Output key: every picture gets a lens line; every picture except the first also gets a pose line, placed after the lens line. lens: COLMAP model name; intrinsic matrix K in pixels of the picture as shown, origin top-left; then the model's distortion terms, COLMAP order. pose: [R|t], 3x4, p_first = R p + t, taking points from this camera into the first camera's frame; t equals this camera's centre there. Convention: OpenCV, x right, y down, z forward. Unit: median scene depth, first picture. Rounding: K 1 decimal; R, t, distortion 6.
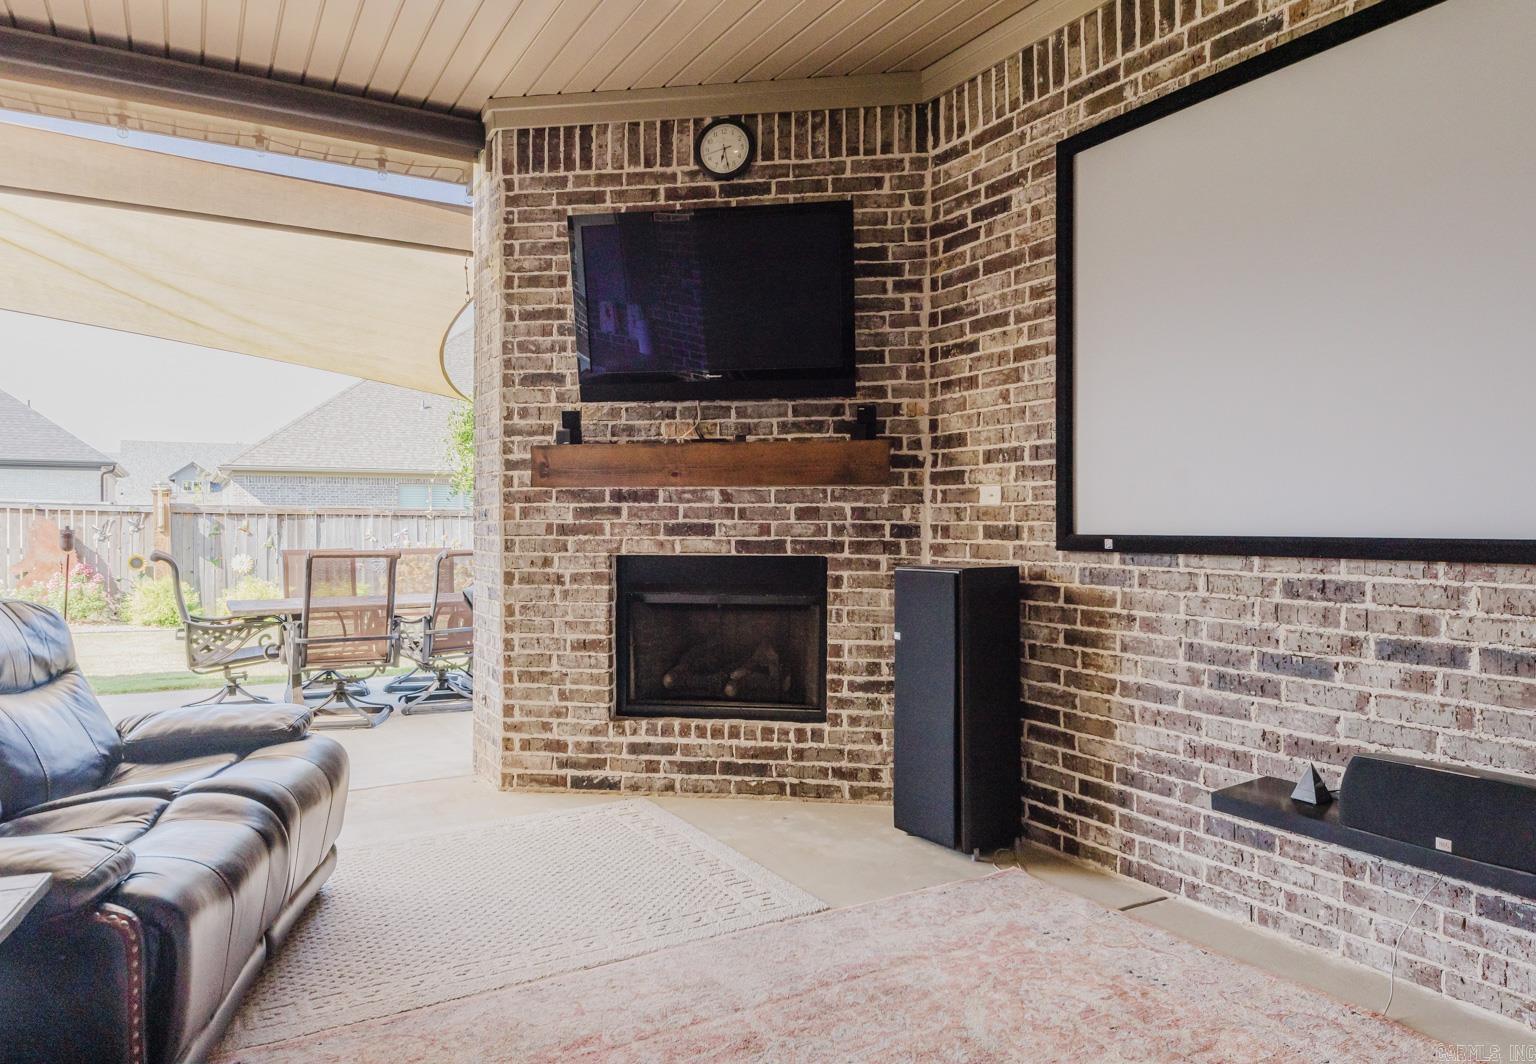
lens RADIAL K [[993.8, 0, 766.9], [0, 993.8, 523.2], [0, 0, 1]] dist [0.015045, -0.000325]
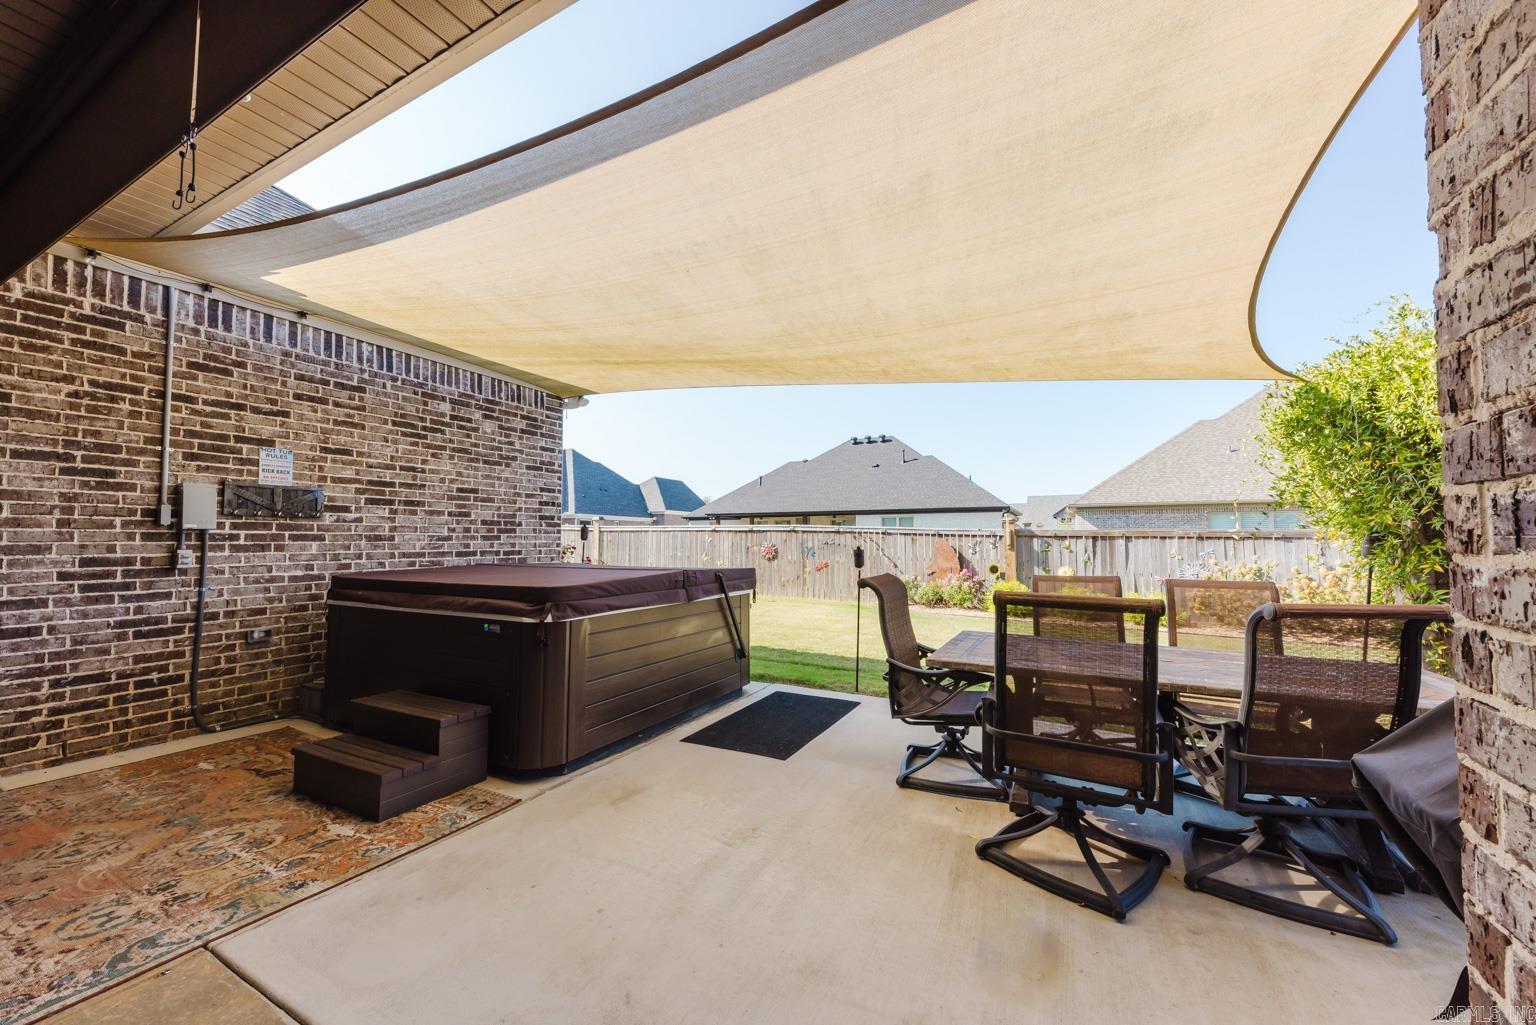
lens RADIAL K [[567.8, 0, 763.1], [0, 567.8, 514.3], [0, 0, 1]] dist [0.003597, -0.000182]
pose [[0.520745, -0.037657, -0.852882, -0.296239], [-0.003739, 0.998917, -0.046388, -0.006562], [0.853704, 0.027345, 0.520040, 0.894754]]
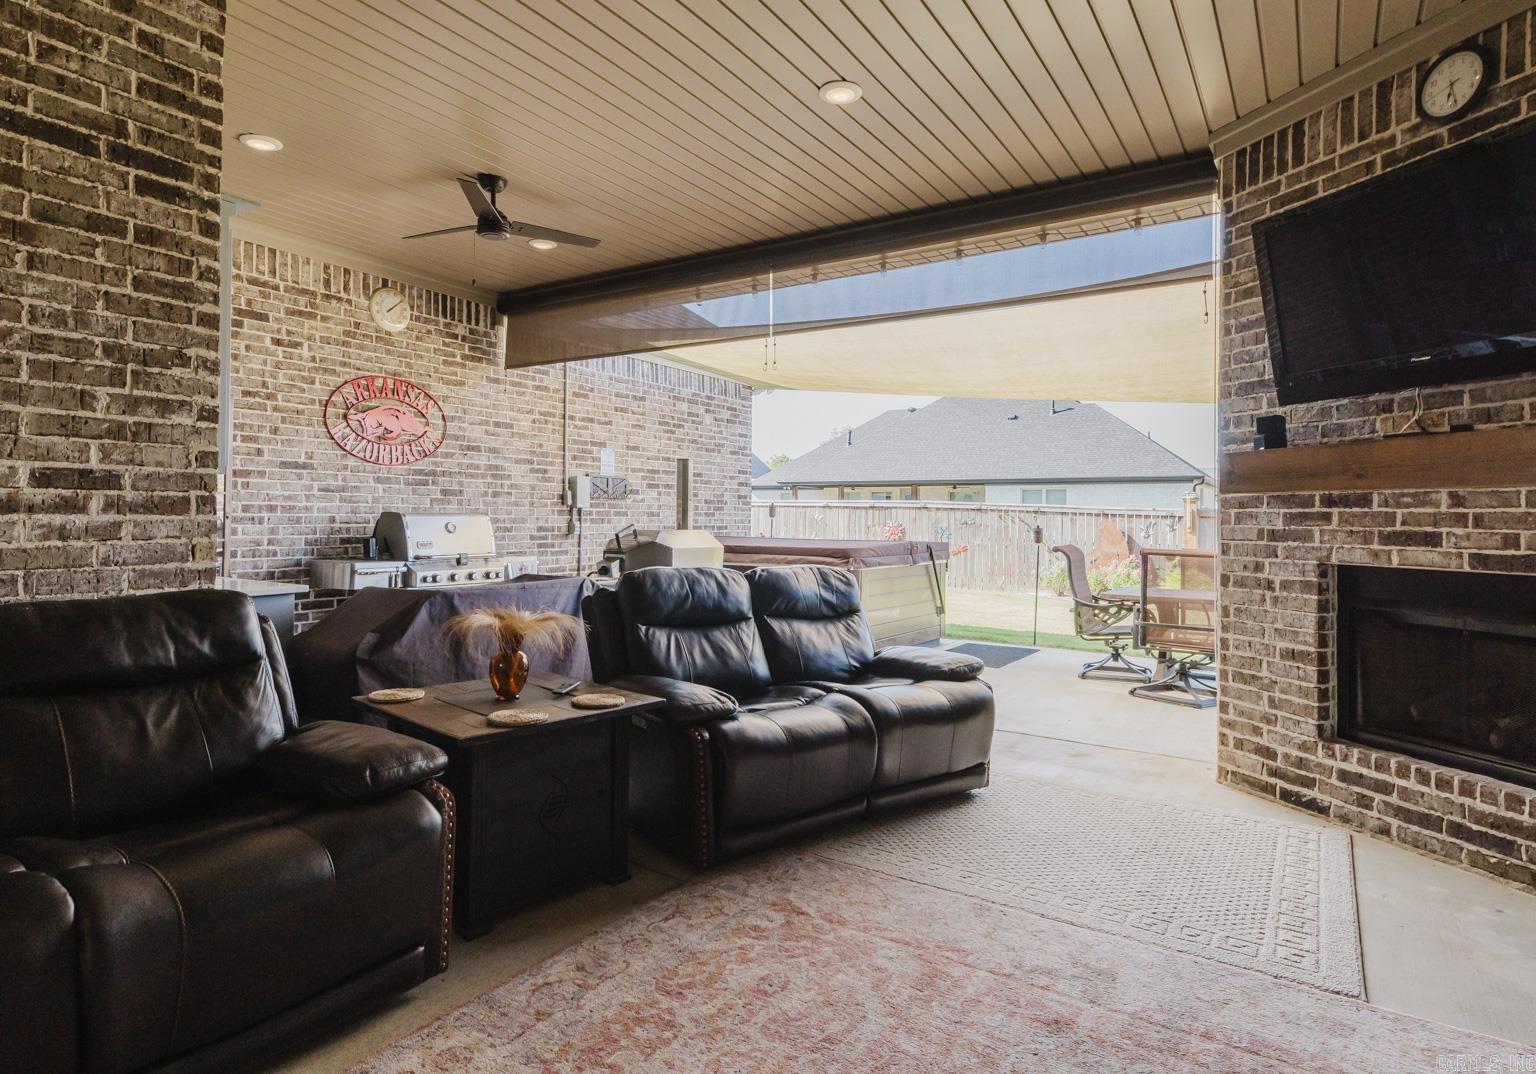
lens RADIAL K [[847.0, 0, 741.4], [0, 847.0, 508.3], [0, 0, 1]] dist [0.003686, -0.003771]
pose [[0.432463, -0.004087, -0.901642, 0.333070], [-0.014193, 0.999835, -0.011340, -0.003441], [0.901540, 0.017701, 0.432334, 0.157615]]
